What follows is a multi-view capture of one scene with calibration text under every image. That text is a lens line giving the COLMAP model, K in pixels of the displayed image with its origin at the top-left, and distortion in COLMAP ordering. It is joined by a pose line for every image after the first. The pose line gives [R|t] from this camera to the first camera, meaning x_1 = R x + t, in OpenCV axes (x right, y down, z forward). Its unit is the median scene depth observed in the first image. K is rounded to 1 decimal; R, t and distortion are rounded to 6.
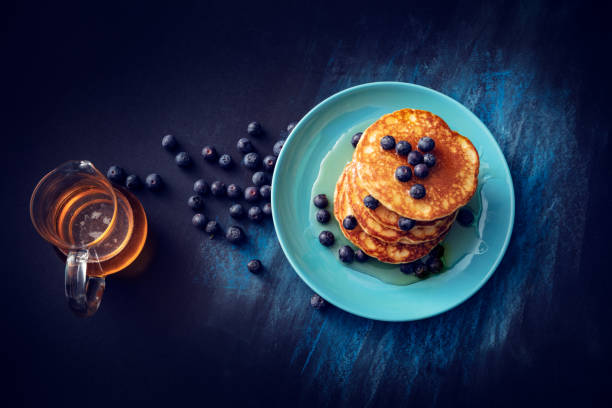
lens RADIAL K [[995.3, 0, 306.0], [0, 995.3, 204.0], [0, 0, 1]] dist [-0.000620, -0.042564]
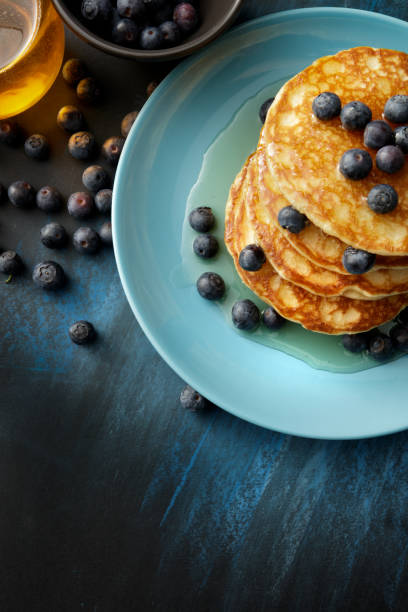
lens RADIAL K [[860.0, 0, 204.0], [0, 860.0, 306.0], [0, 0, 1]] dist [-0.021122, -0.005777]
pose [[0.998972, 0.019613, -0.040863, 0.037247], [-0.017048, 0.997917, 0.062217, 0.016137], [0.041998, -0.061456, 0.997226, 0.525403]]
